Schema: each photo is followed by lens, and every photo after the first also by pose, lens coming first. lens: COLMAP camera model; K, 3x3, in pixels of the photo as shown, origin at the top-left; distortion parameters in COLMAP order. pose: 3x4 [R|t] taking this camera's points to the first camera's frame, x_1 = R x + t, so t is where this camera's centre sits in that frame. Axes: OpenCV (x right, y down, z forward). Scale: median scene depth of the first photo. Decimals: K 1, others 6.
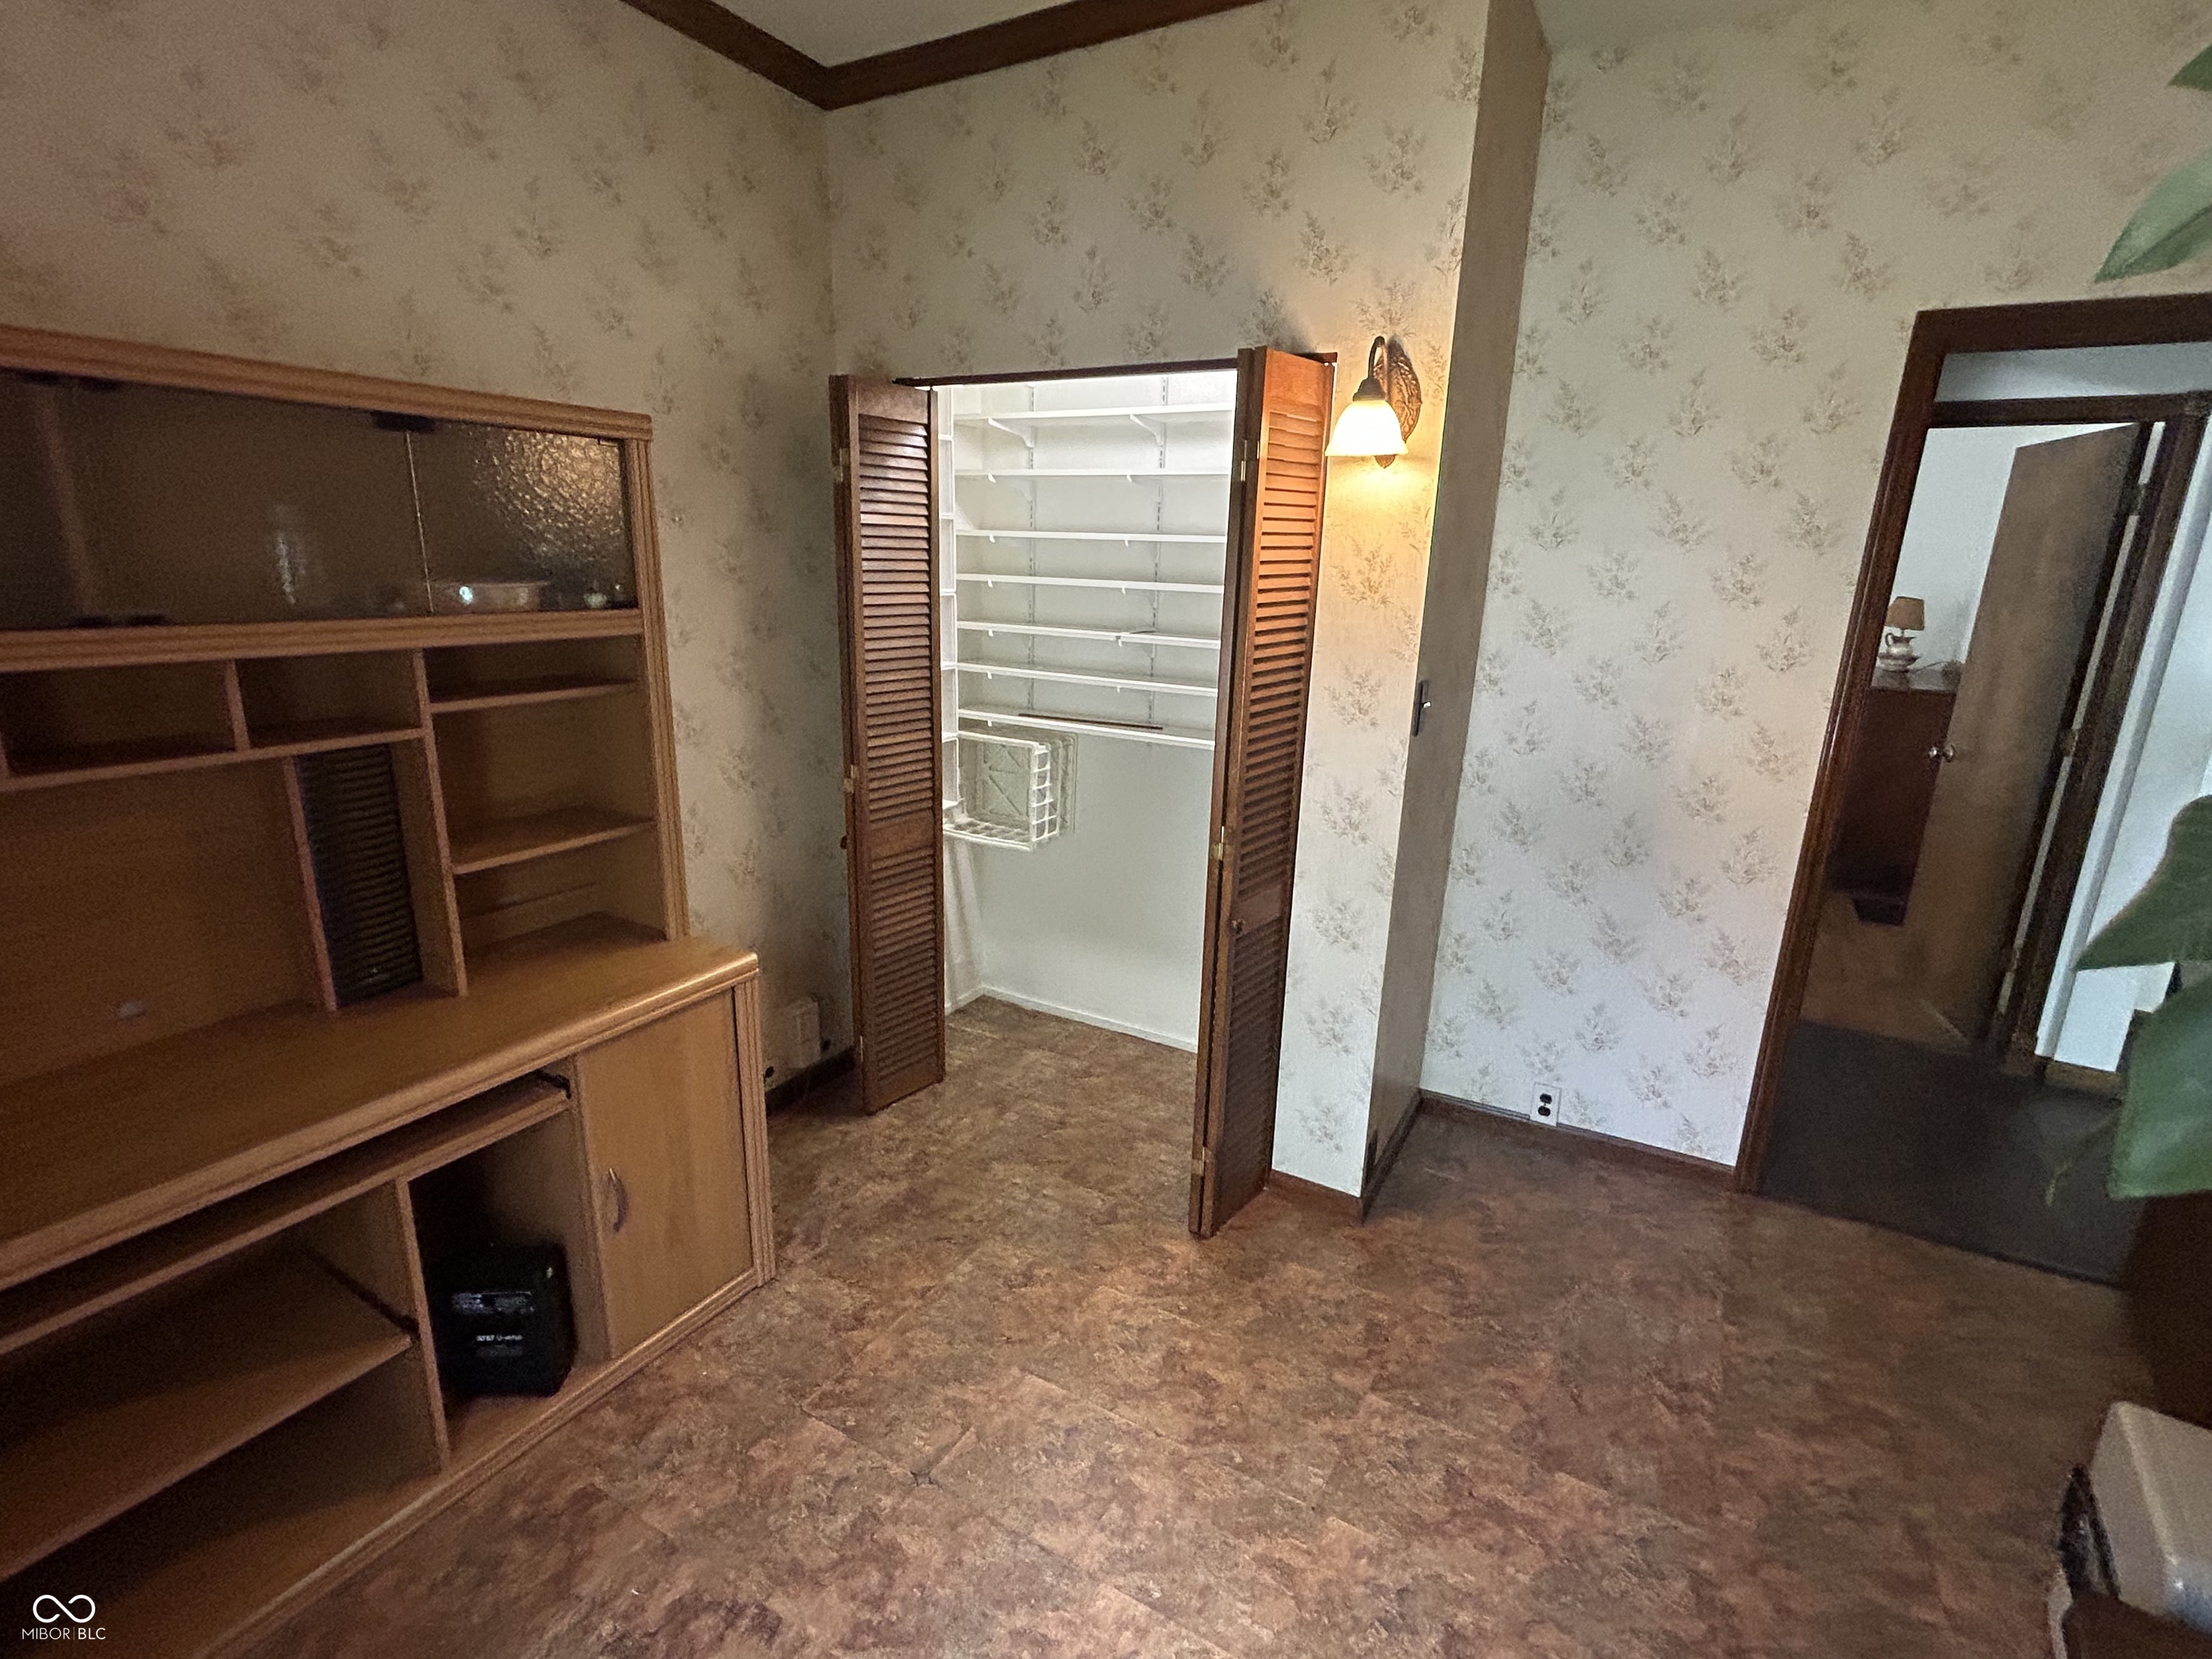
lens RADIAL K [[1045.3, 0, 1106.0], [0, 1045.3, 829.5], [0, 0, 1]] dist [0.000773, 0.000223]
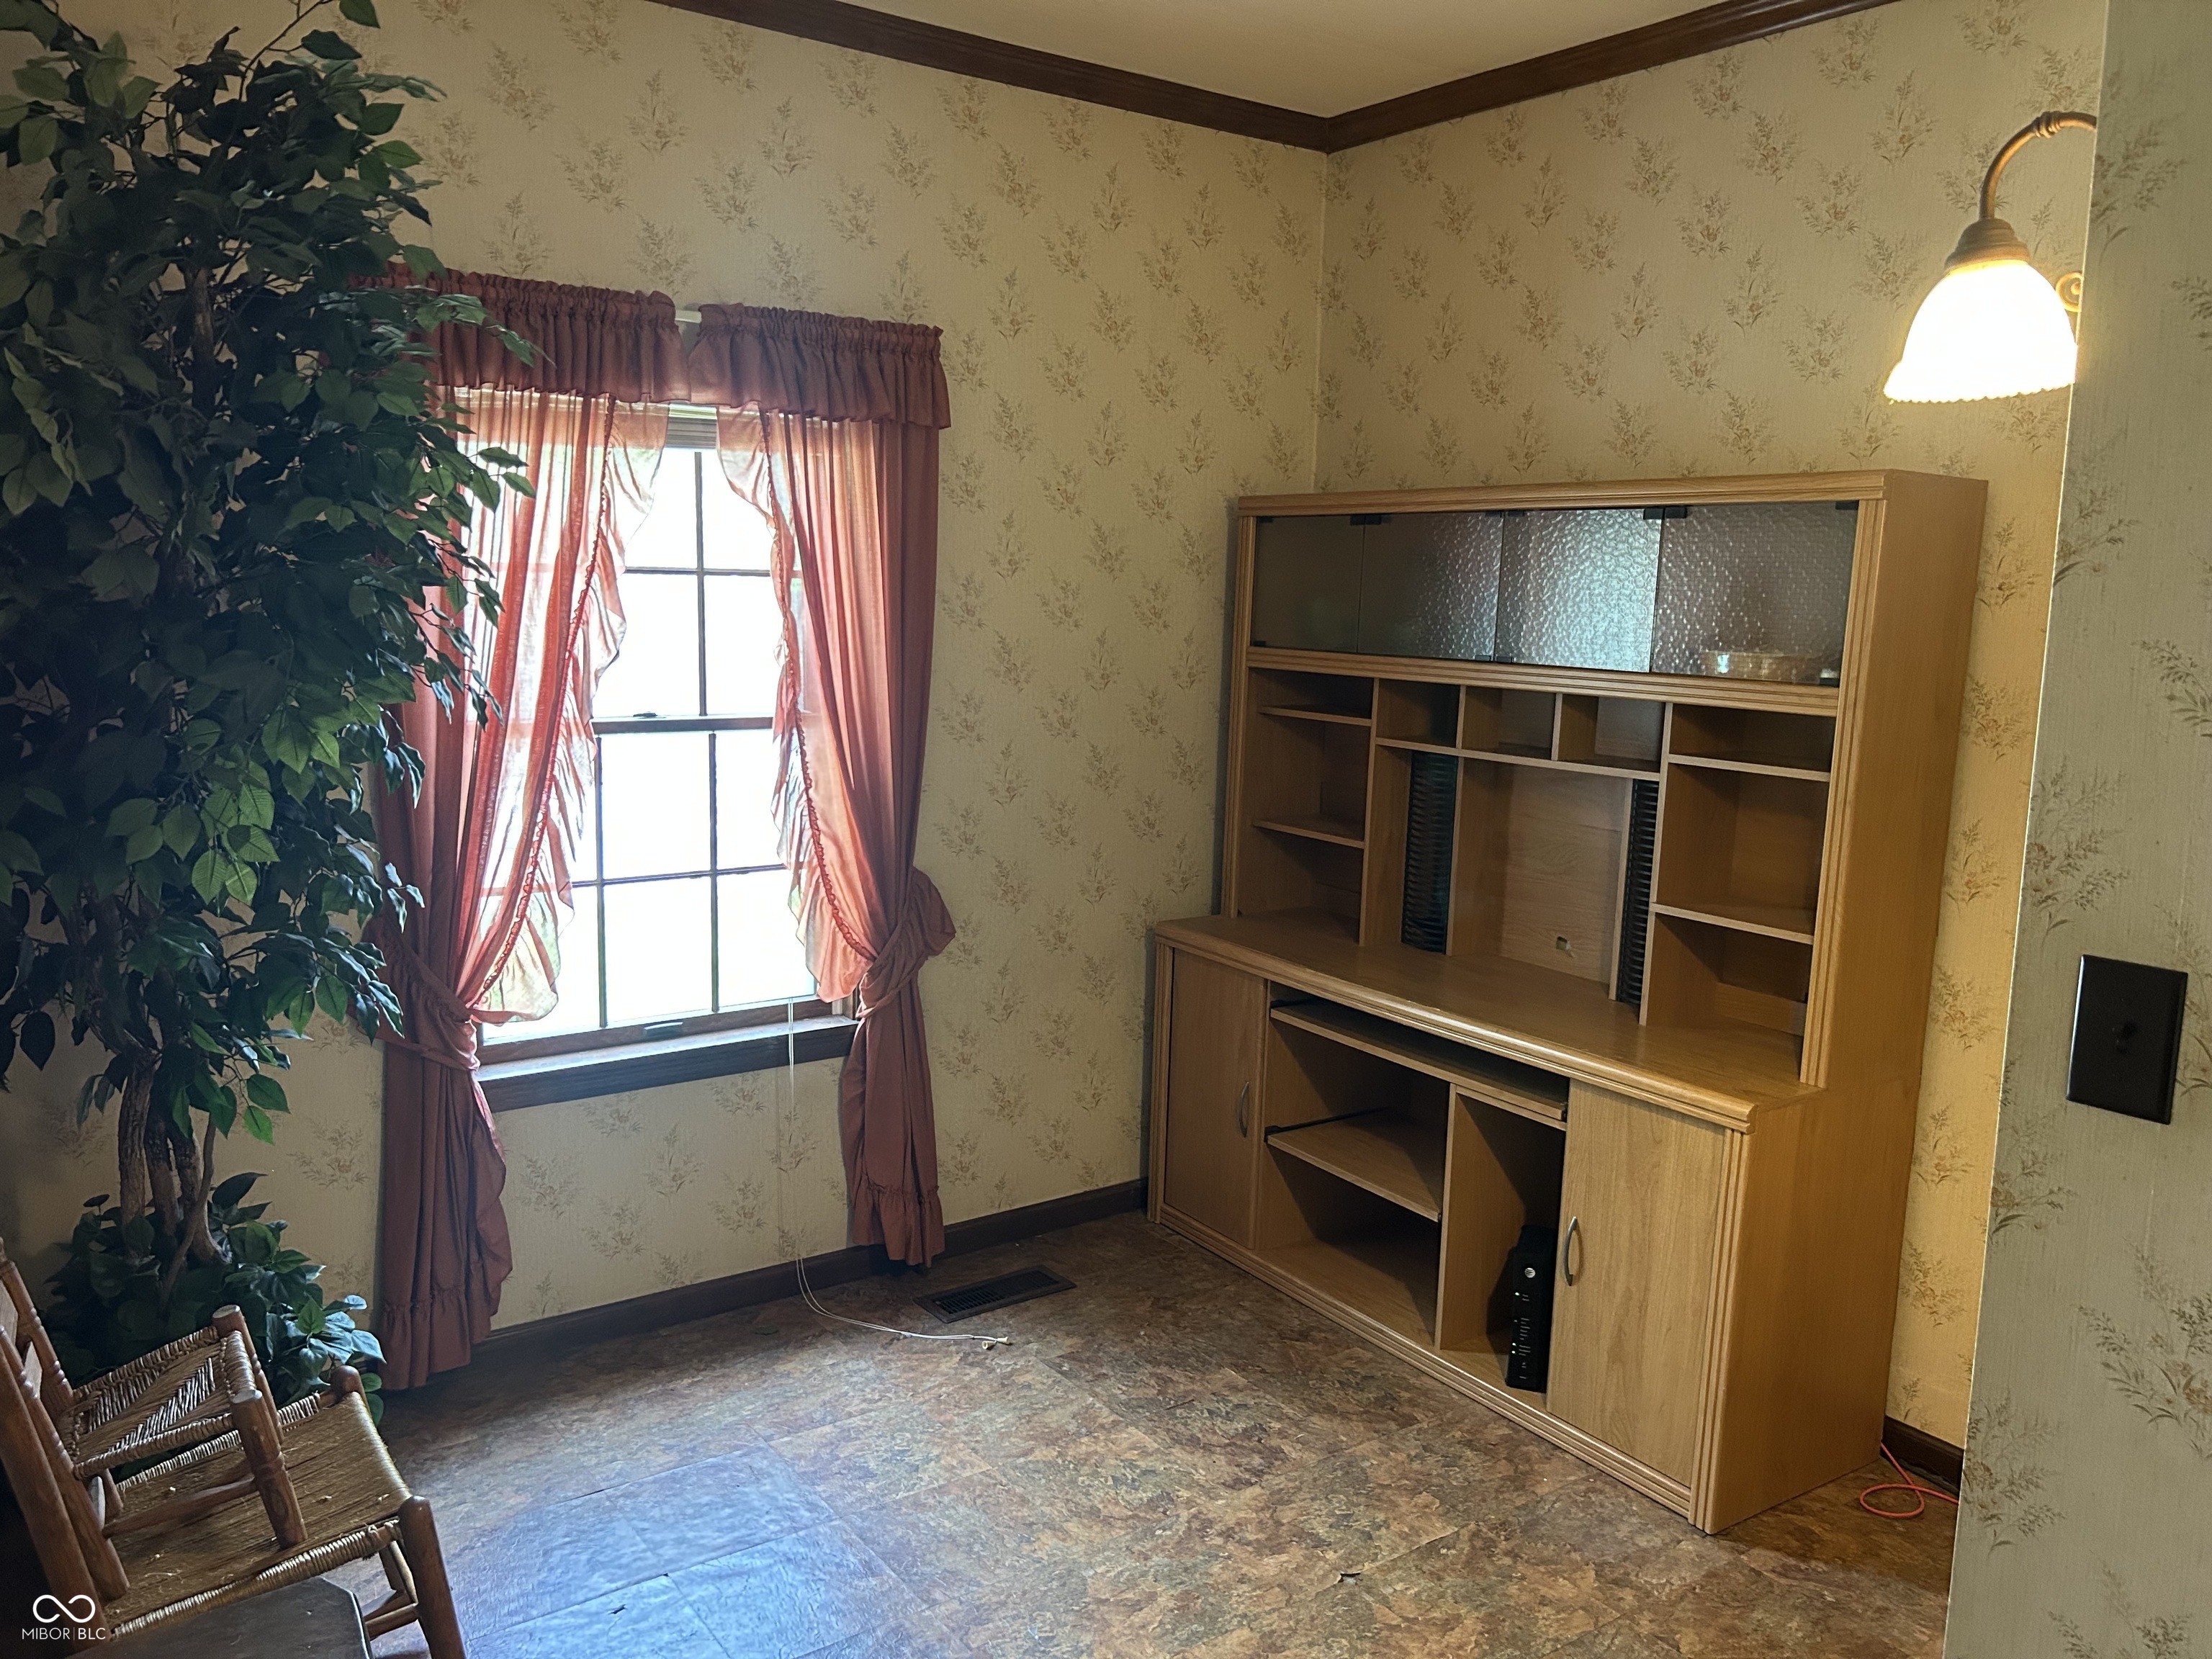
lens RADIAL K [[1678.7, 0, 1106.0], [0, 1678.7, 829.5], [0, 0, 1]] dist [0.035295, 0.000445]
pose [[-0.408651, 0.097913, -0.907423, 1.246420], [-0.269270, 0.937040, 0.222373, -0.285714], [0.872065, 0.335215, -0.356557, 1.158637]]
